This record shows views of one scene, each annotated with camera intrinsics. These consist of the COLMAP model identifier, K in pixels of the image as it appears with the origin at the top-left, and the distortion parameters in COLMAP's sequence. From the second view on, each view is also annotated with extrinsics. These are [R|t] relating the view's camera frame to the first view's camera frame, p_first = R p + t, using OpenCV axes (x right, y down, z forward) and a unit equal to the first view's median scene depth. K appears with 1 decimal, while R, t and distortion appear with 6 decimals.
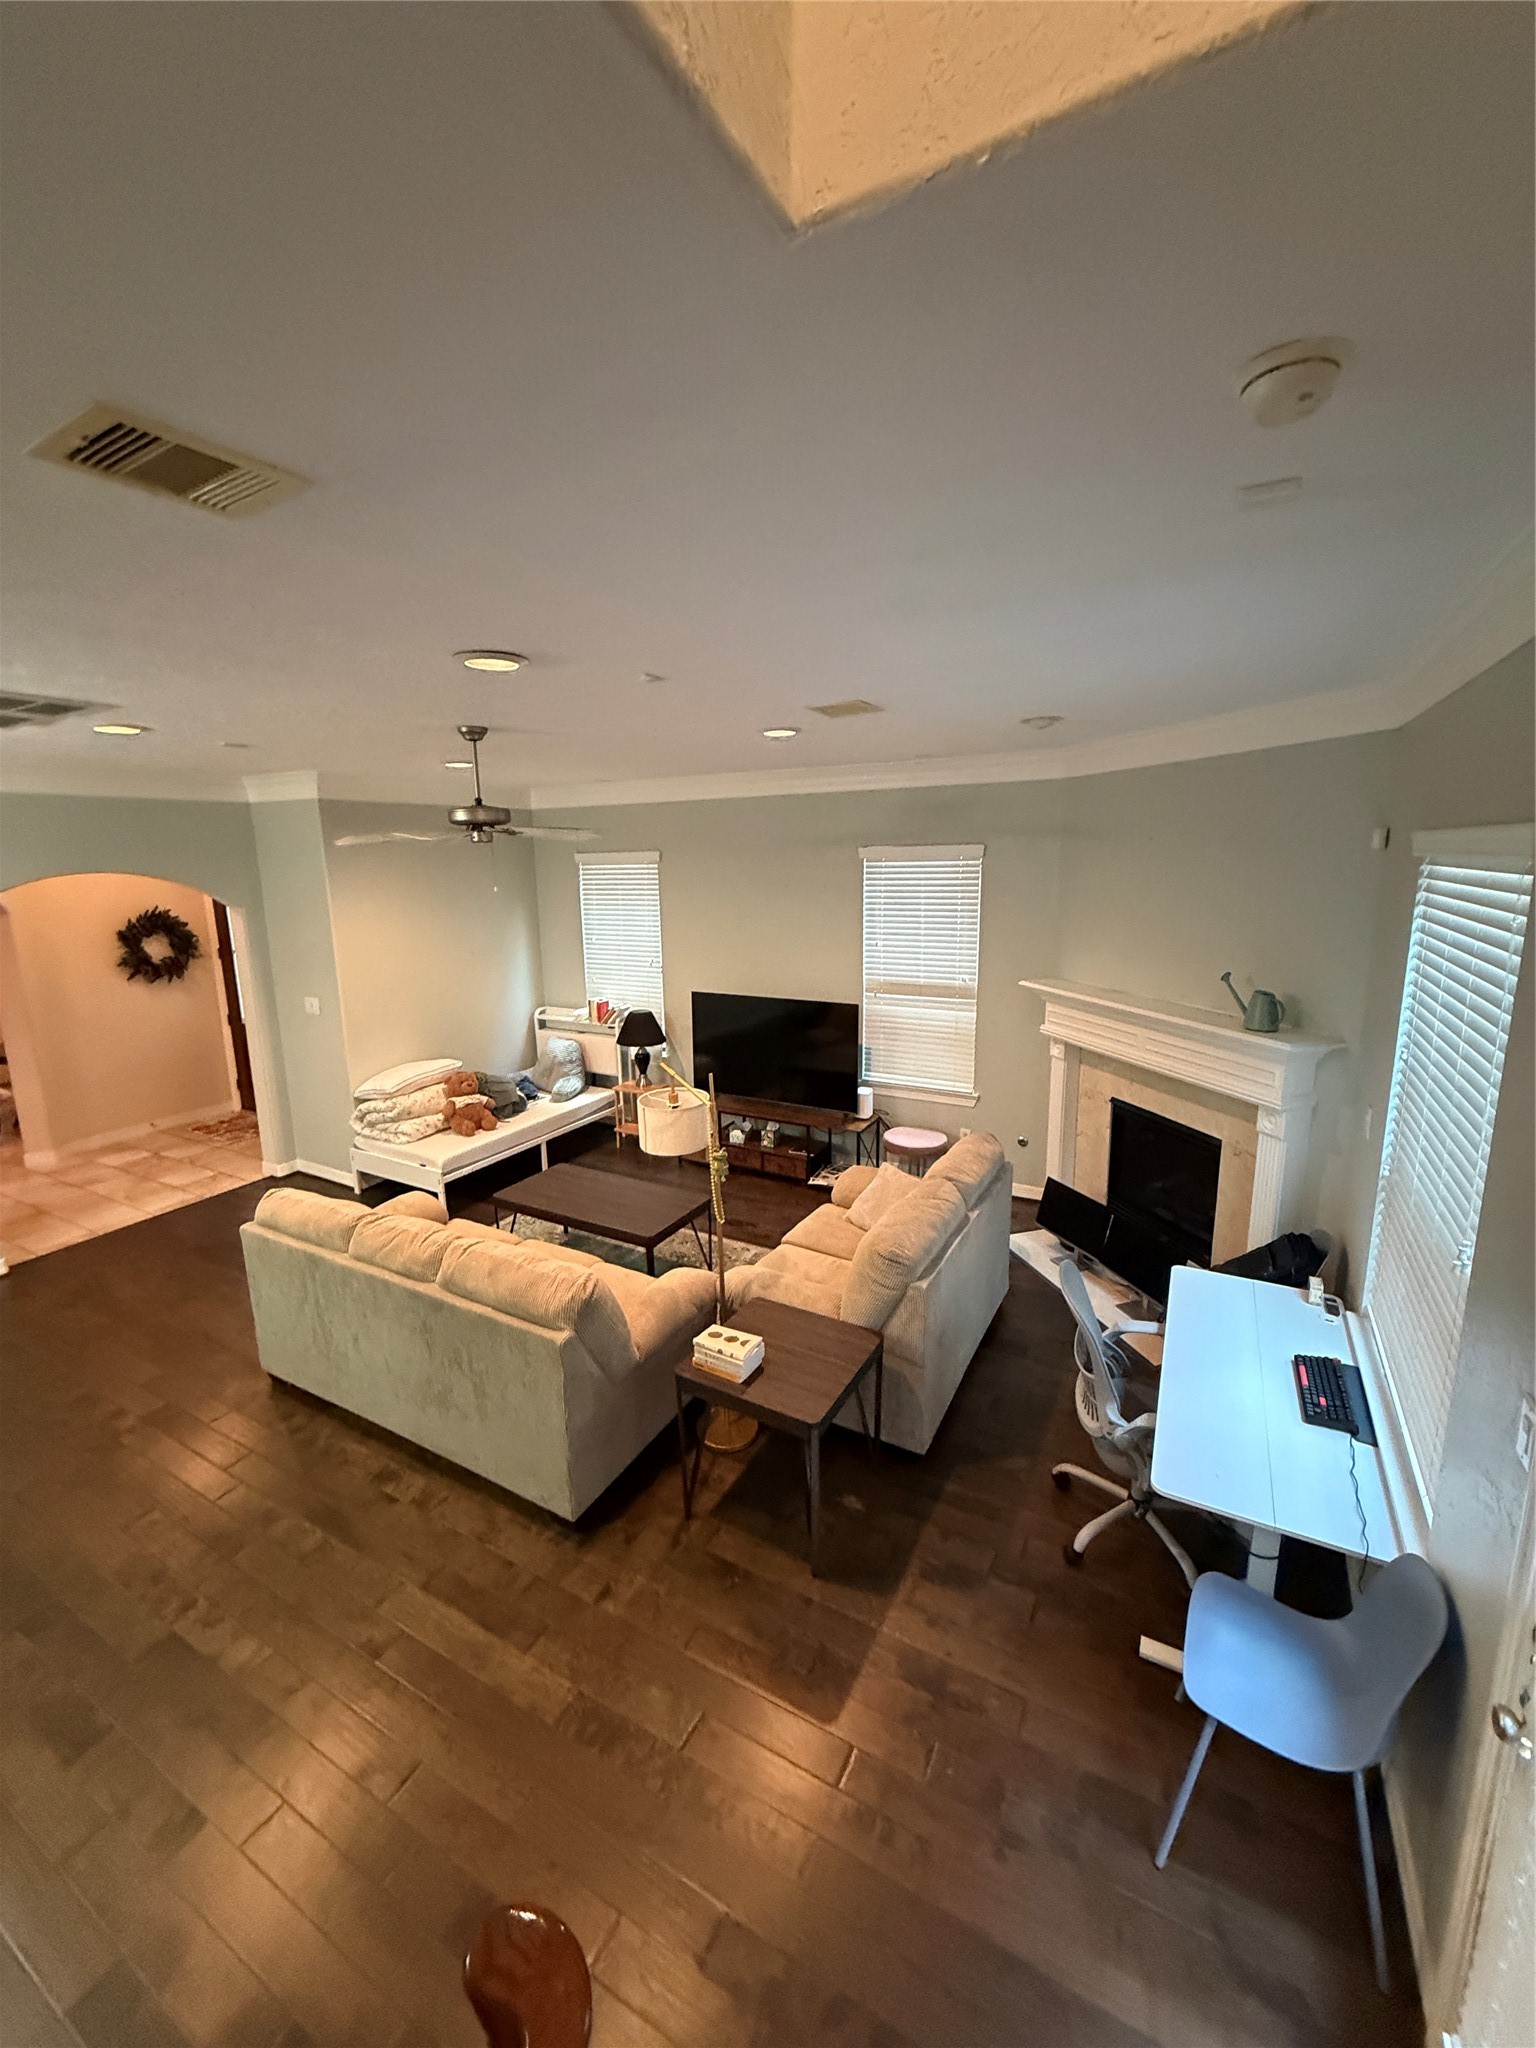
lens RADIAL K [[815.0, 0, 762.8], [0, 815.0, 1015.9], [0, 0, 1]] dist [-0.000783, -0.000376]
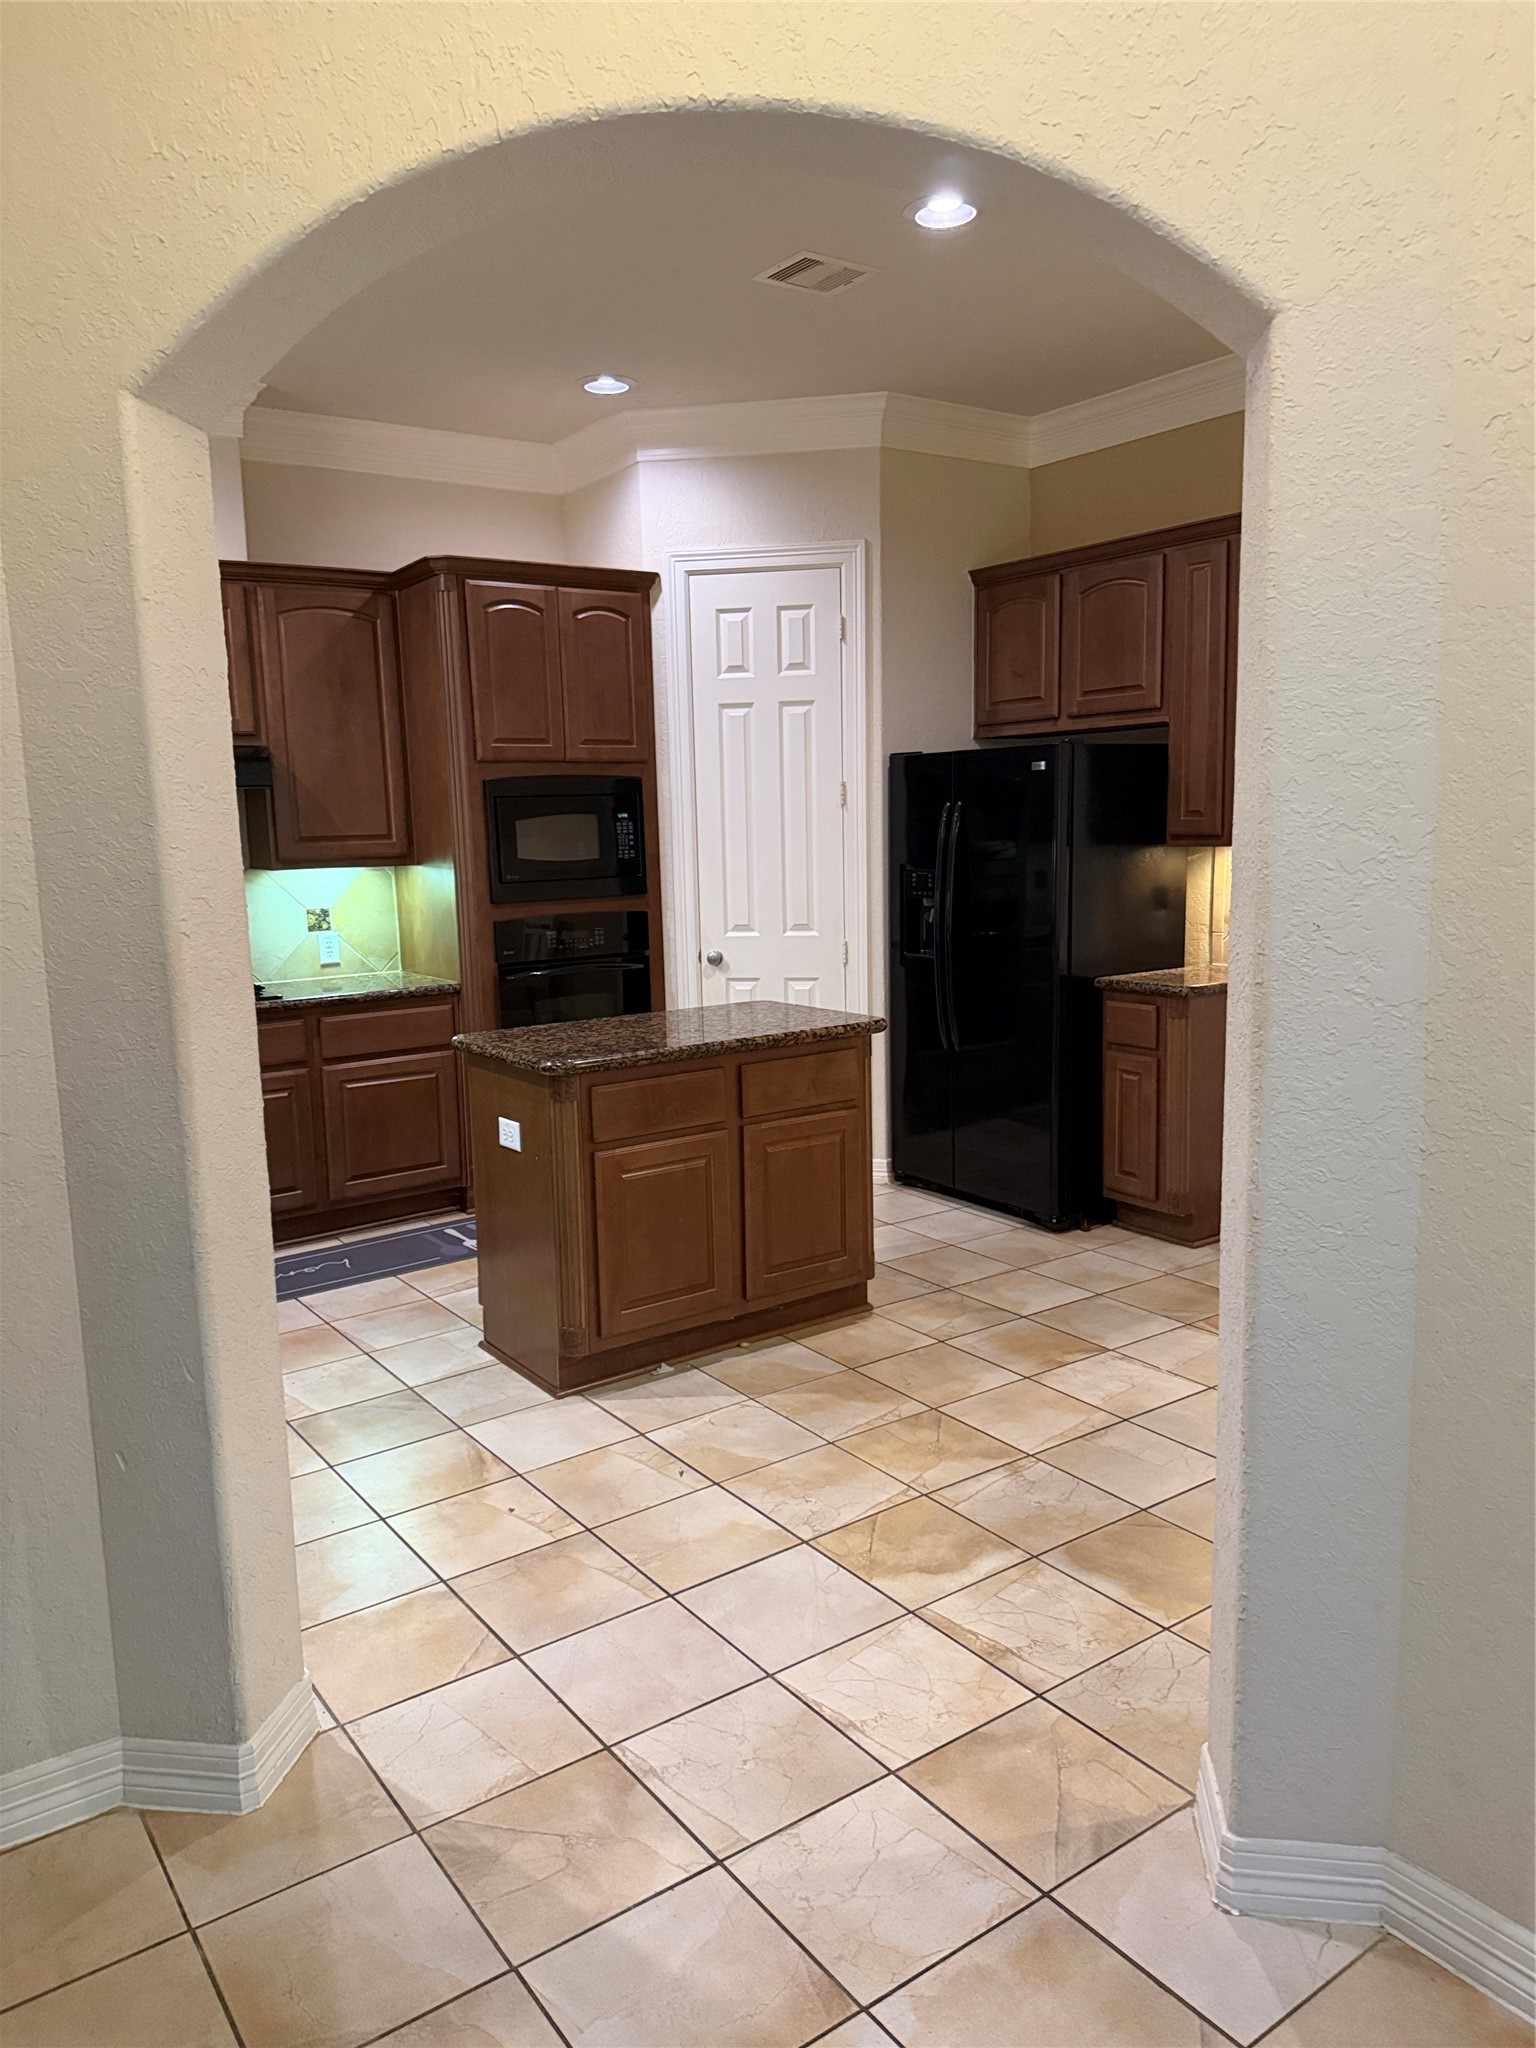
lens RADIAL K [[1463.4, 0, 757.0], [0, 1463.4, 1030.0], [0, 0, 1]] dist [0.106851, -0.000619]
pose [[-0.438153, 0.170591, -0.882565, -0.638433], [-0.141524, 0.956491, 0.255141, -0.068987], [0.887690, 0.236695, -0.394947, 1.107795]]
